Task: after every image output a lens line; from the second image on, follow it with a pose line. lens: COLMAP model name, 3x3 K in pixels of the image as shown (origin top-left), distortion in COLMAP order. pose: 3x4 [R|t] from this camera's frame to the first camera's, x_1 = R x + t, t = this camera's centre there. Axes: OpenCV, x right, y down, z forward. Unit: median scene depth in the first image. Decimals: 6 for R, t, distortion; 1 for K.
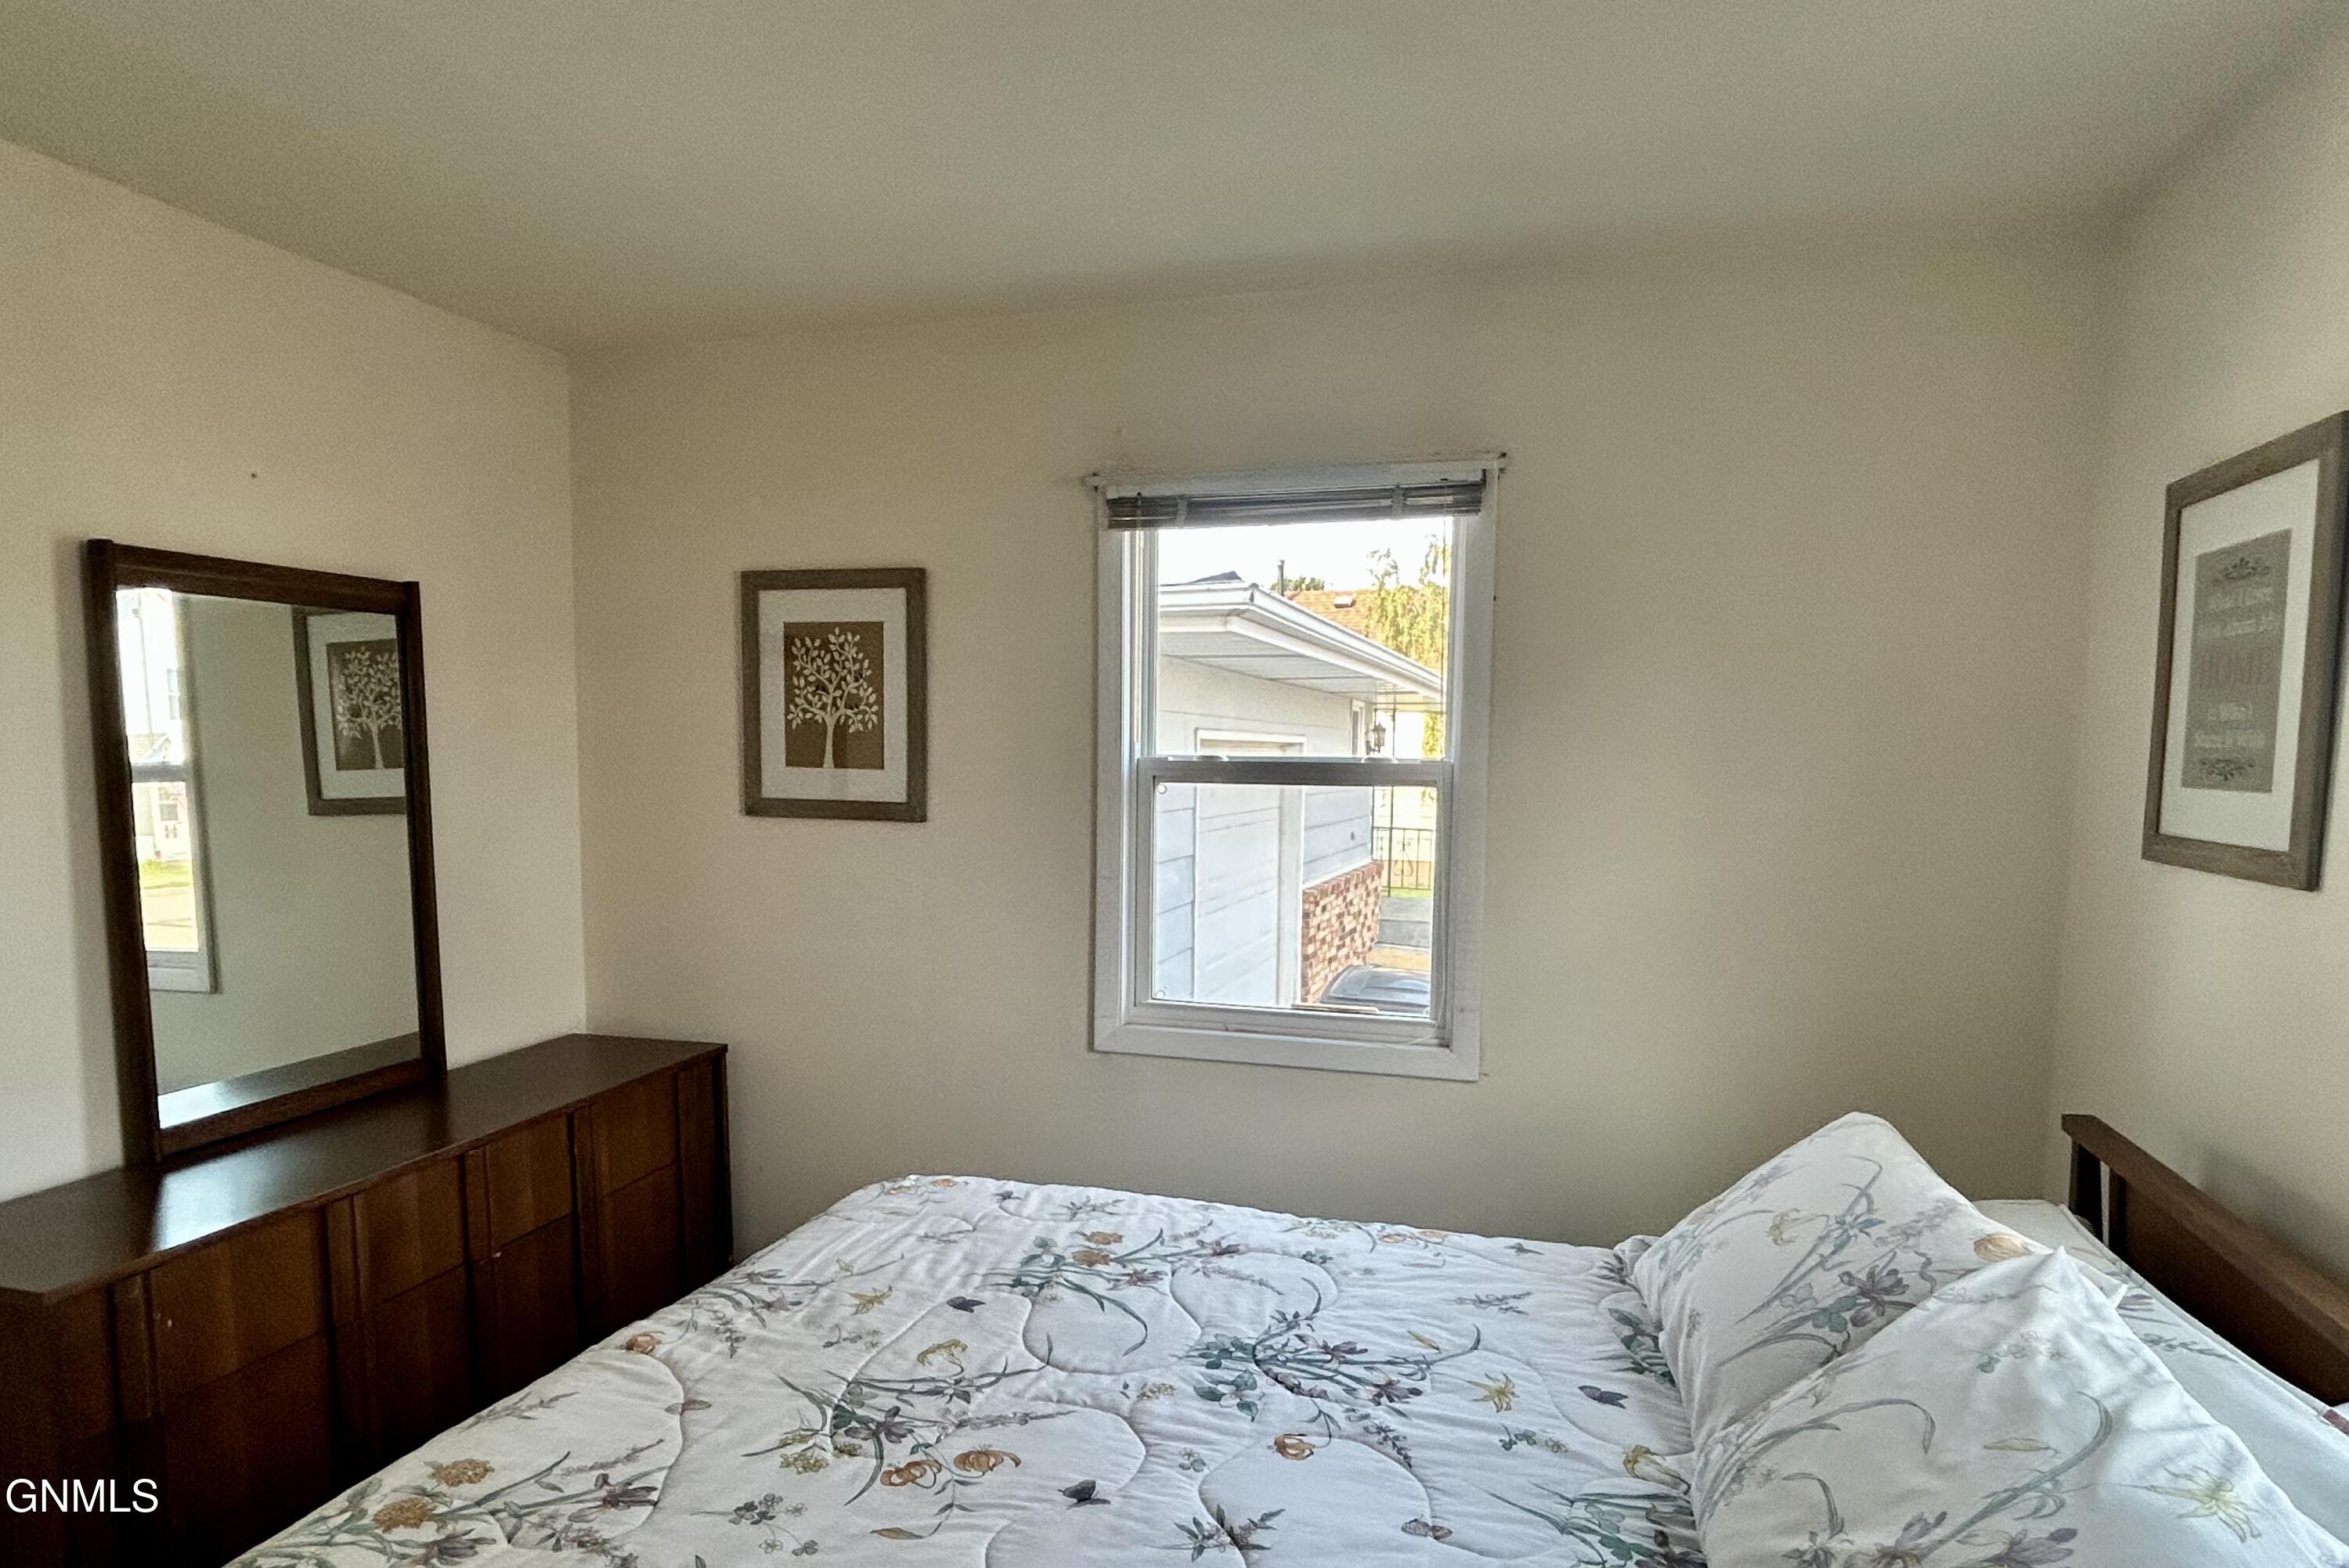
lens RADIAL K [[1324.3, 0, 1175.1], [0, 1324.3, 878.4], [0, 0, 1]] dist [0.000464, -0.000814]
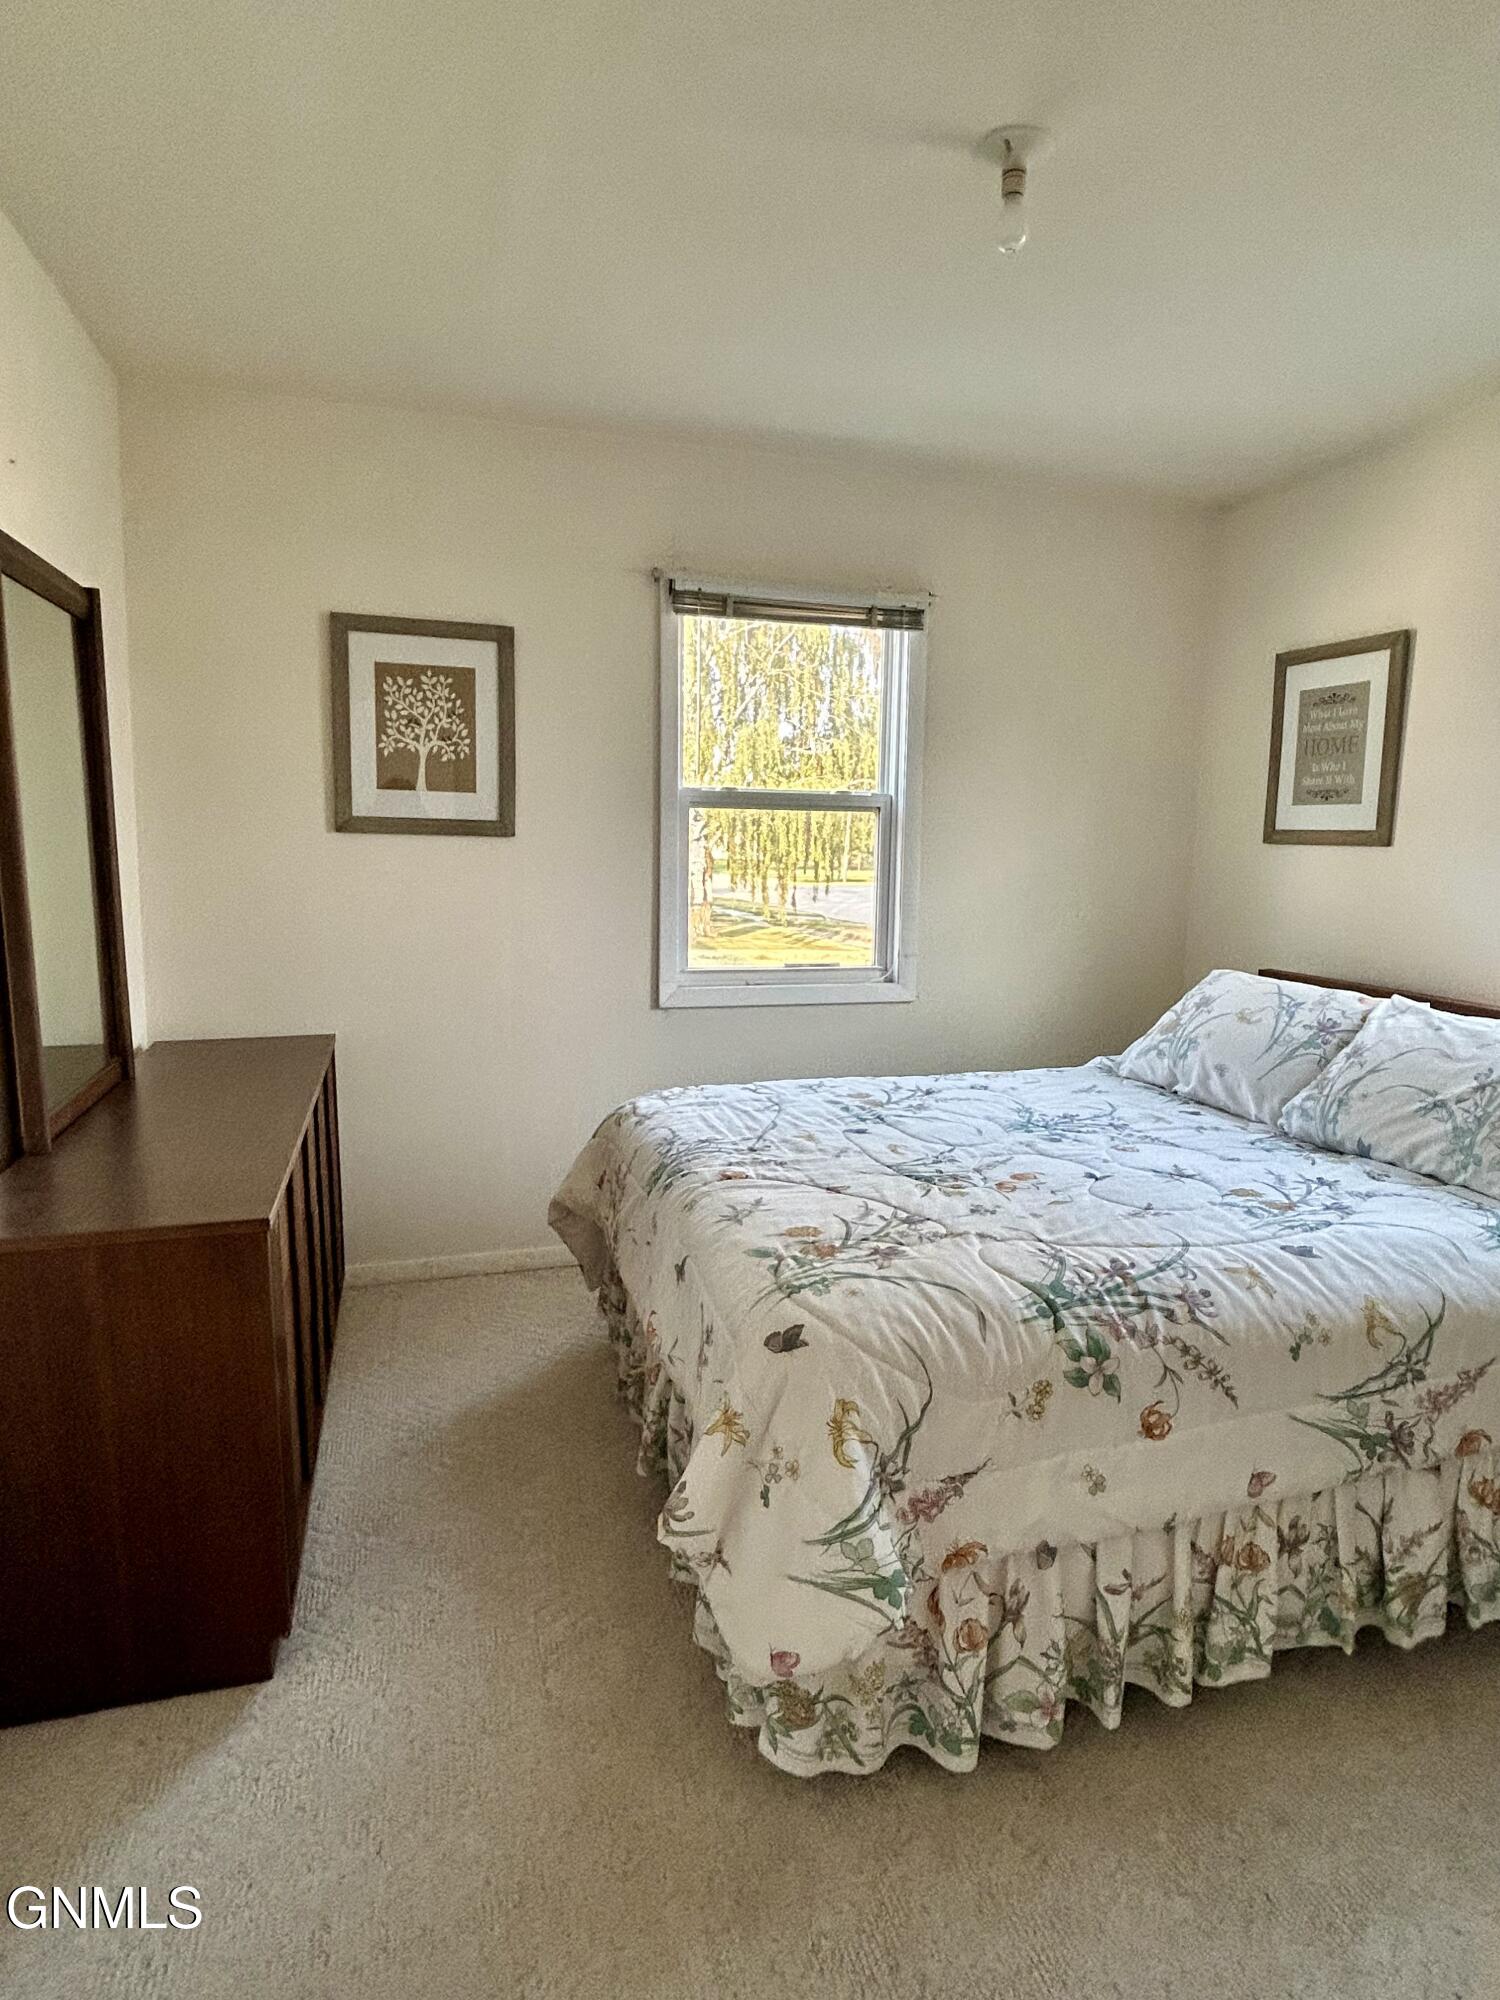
lens RADIAL K [[1125.9, 0, 750.3], [0, 1125.9, 998.4], [0, 0, 1]] dist [0.013187, -0.000838]
pose [[0.834797, -0.073124, 0.545681, -0.588615], [0.045584, 0.996918, 0.063856, 0.050652], [-0.548668, -0.028432, 0.835557, -0.002796]]
